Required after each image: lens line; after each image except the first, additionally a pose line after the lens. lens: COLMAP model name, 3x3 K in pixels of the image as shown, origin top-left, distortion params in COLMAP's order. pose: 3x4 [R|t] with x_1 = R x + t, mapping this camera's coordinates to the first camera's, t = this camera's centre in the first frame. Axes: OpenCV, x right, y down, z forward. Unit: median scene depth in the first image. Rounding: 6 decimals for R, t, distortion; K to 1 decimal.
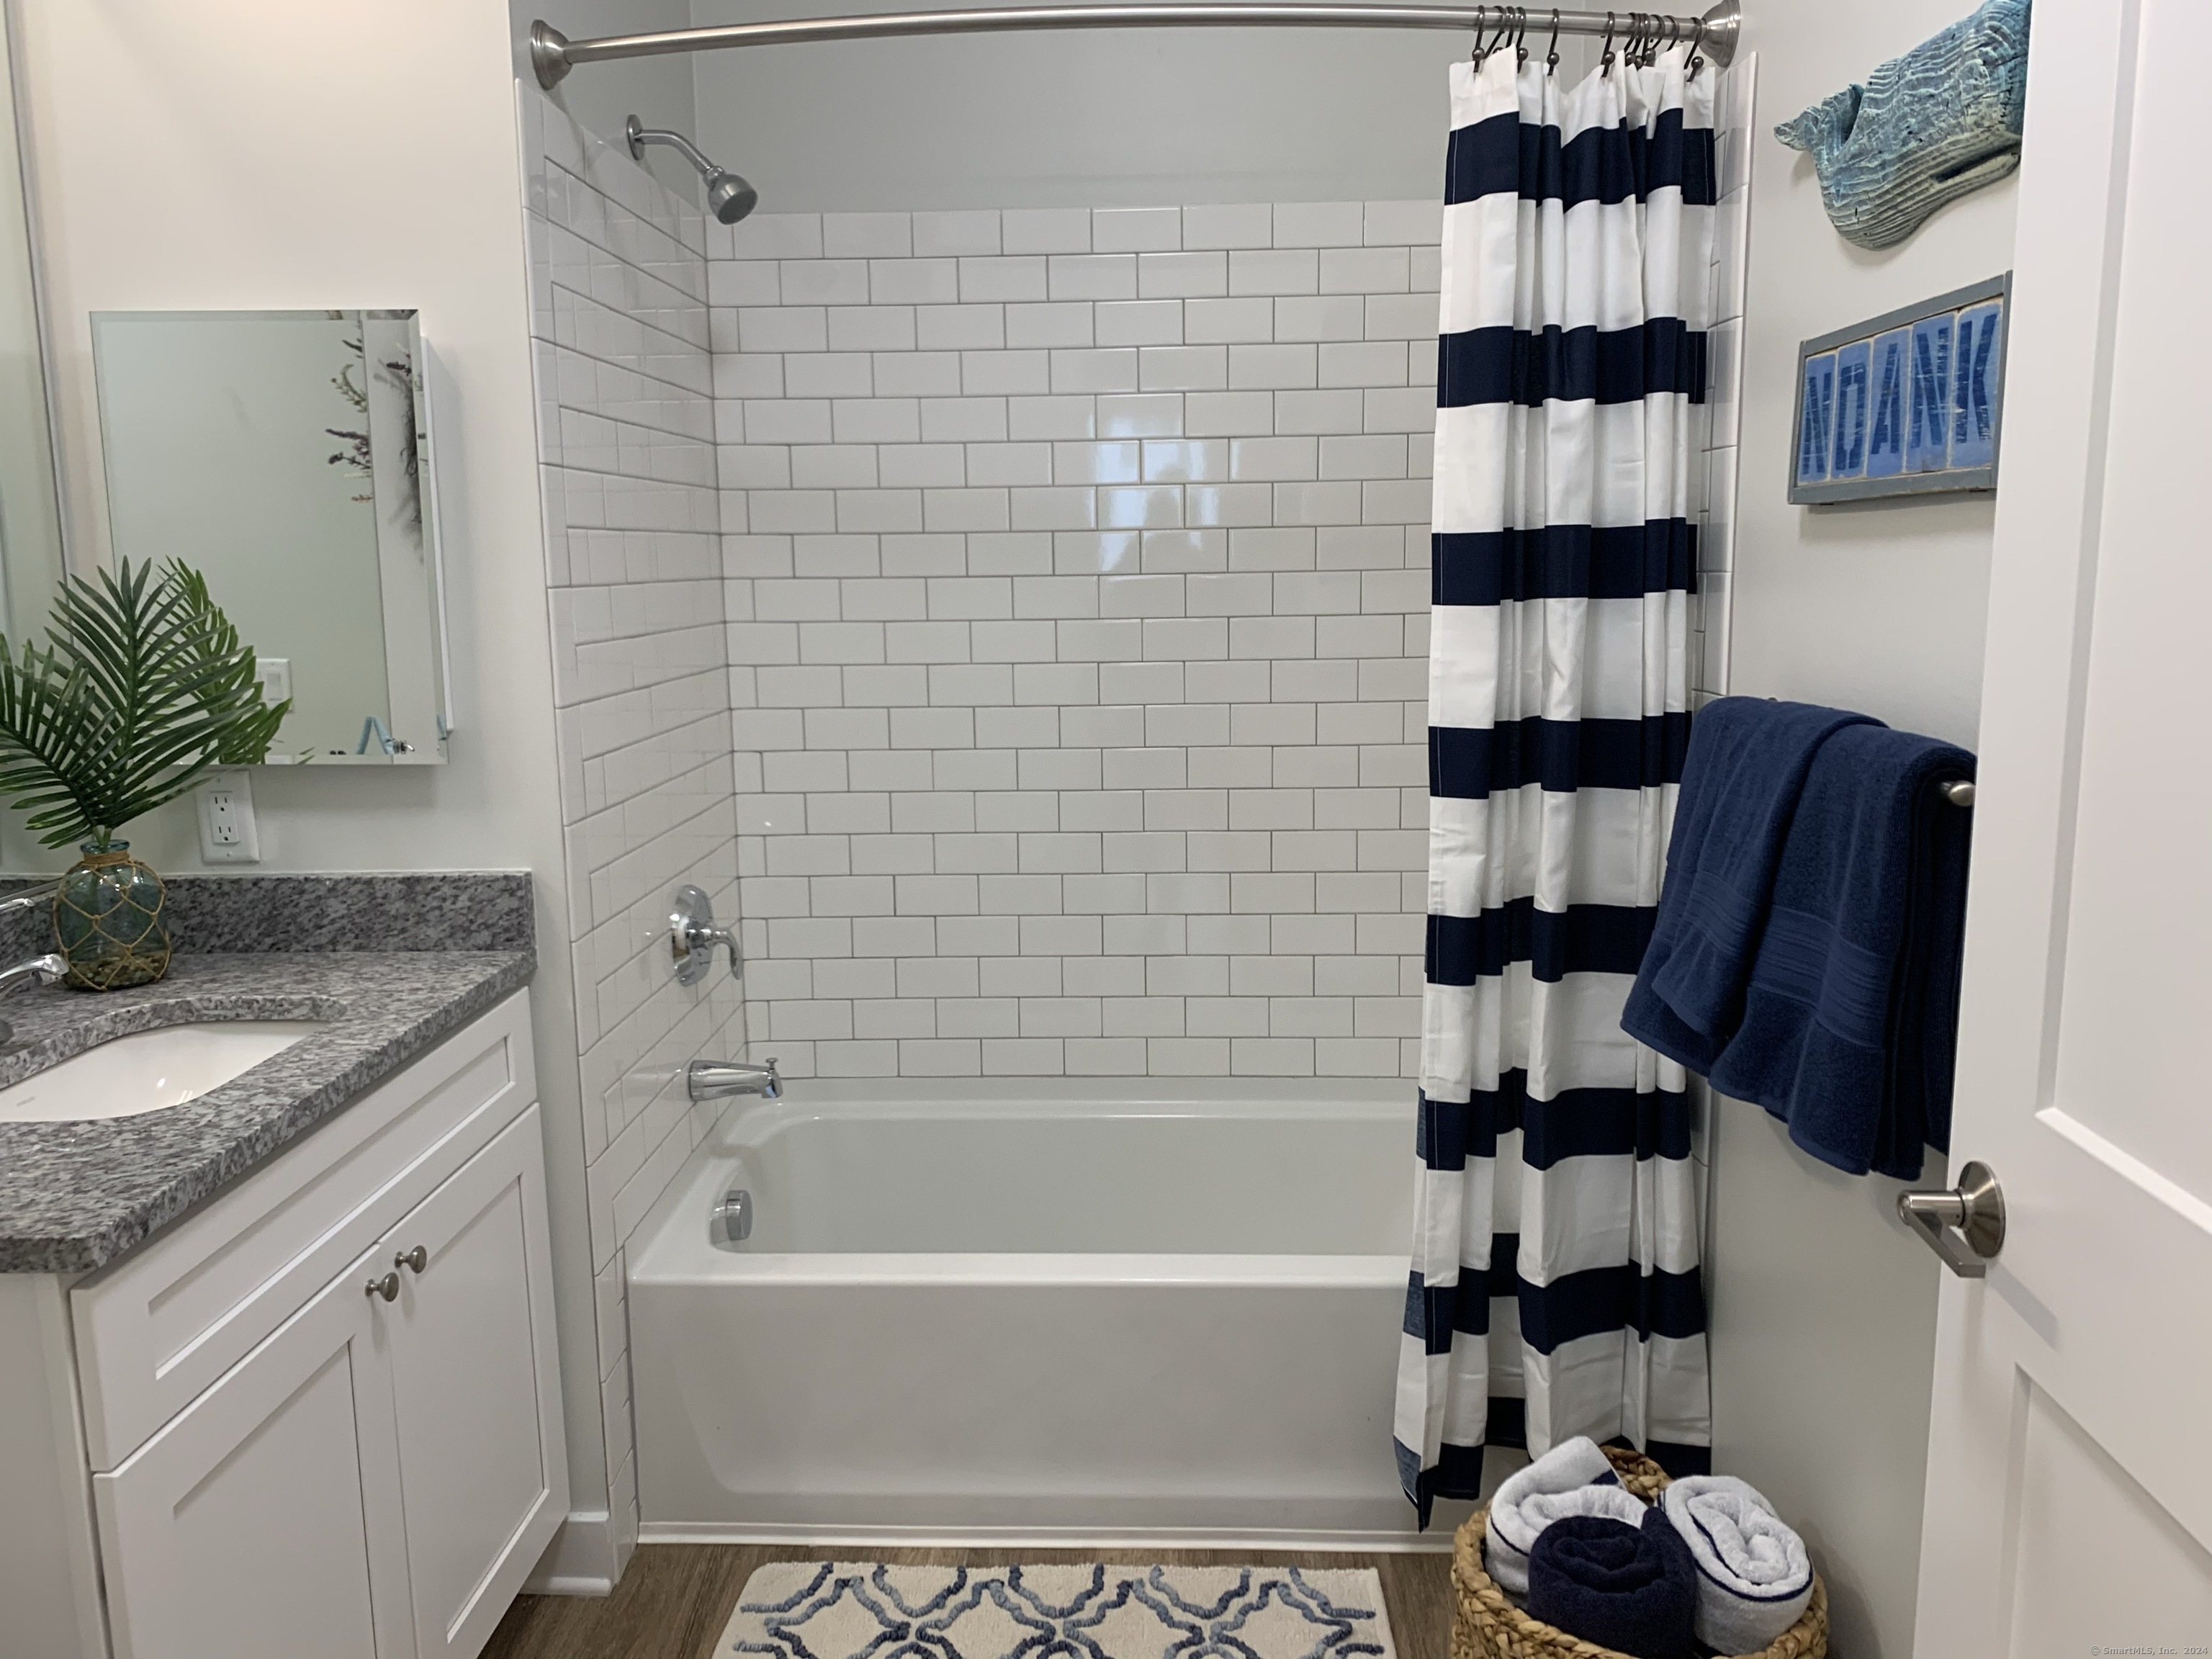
lens RADIAL K [[1684.8, 0, 1106.0], [0, 1684.8, 829.5], [0, 0, 1]] dist [0.039249, 0.003456]
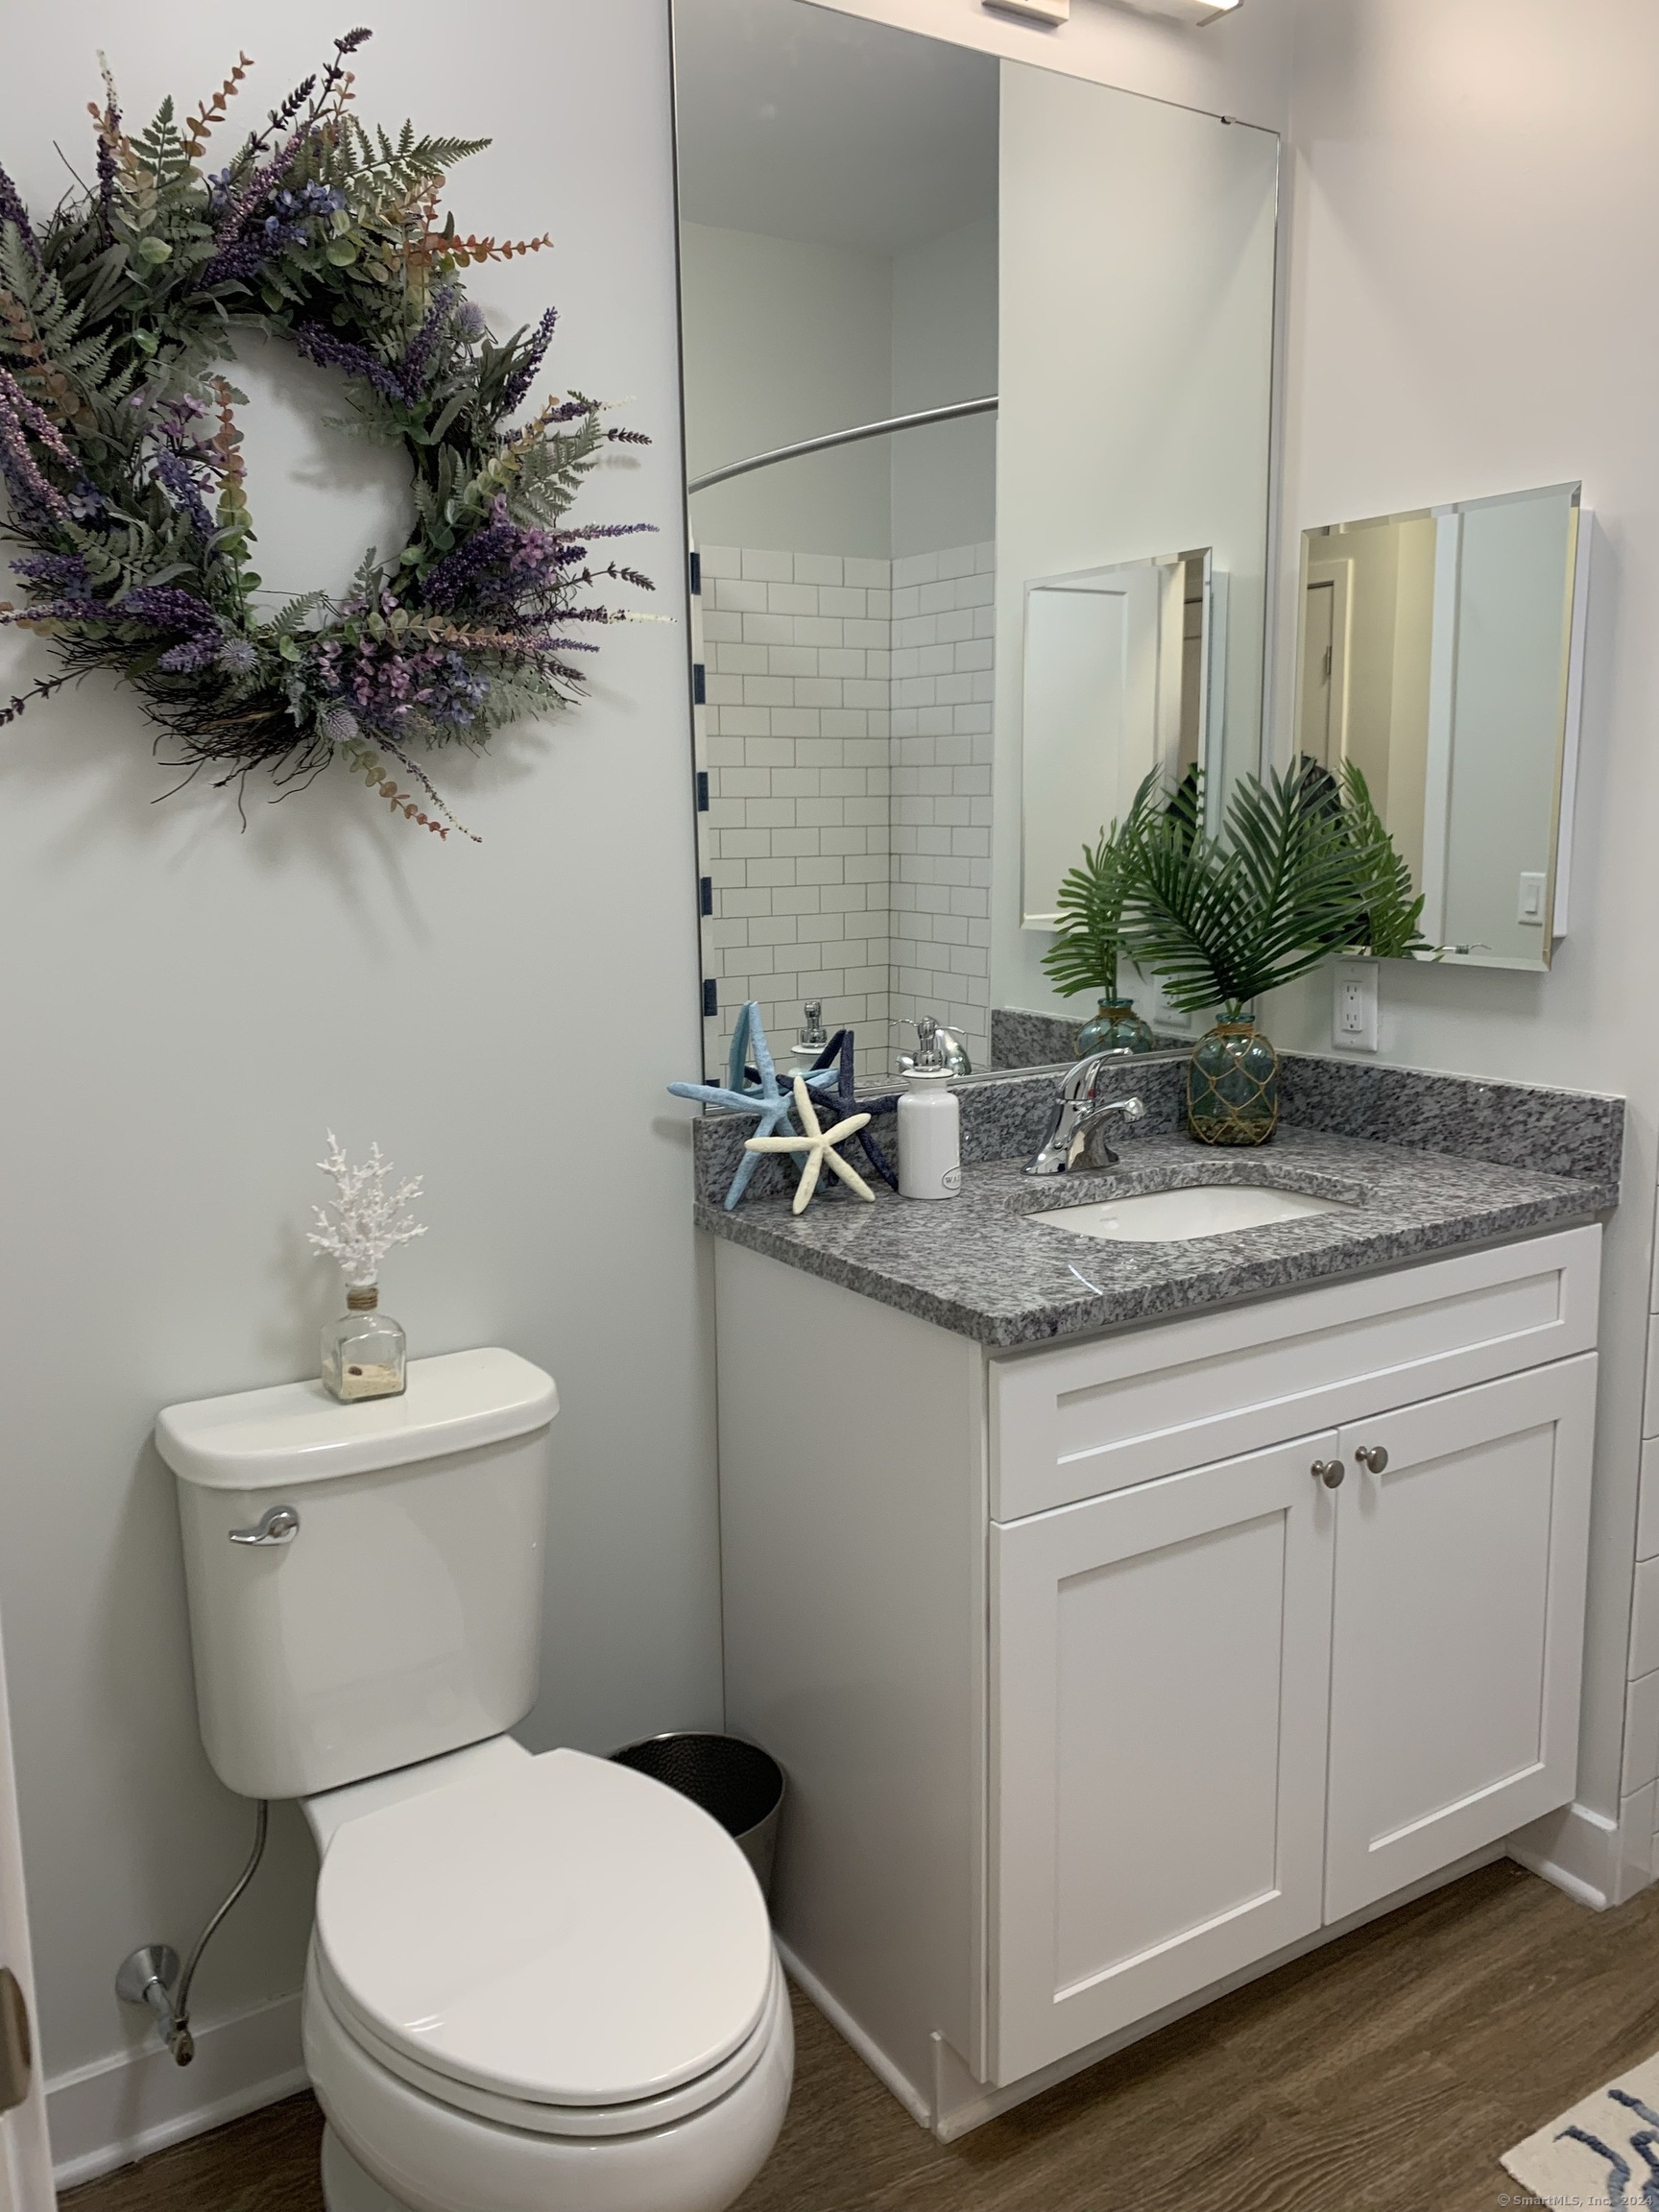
lens RADIAL K [[1725.0, 0, 829.5], [0, 1725.0, 1106.0], [0, 0, 1]] dist [0.002461, -0.000169]
pose [[0.568024, 0.144045, -0.810308, 0.181841], [-0.128857, 0.987988, 0.085302, 0.005306], [0.812862, 0.055960, 0.579762, 0.139250]]
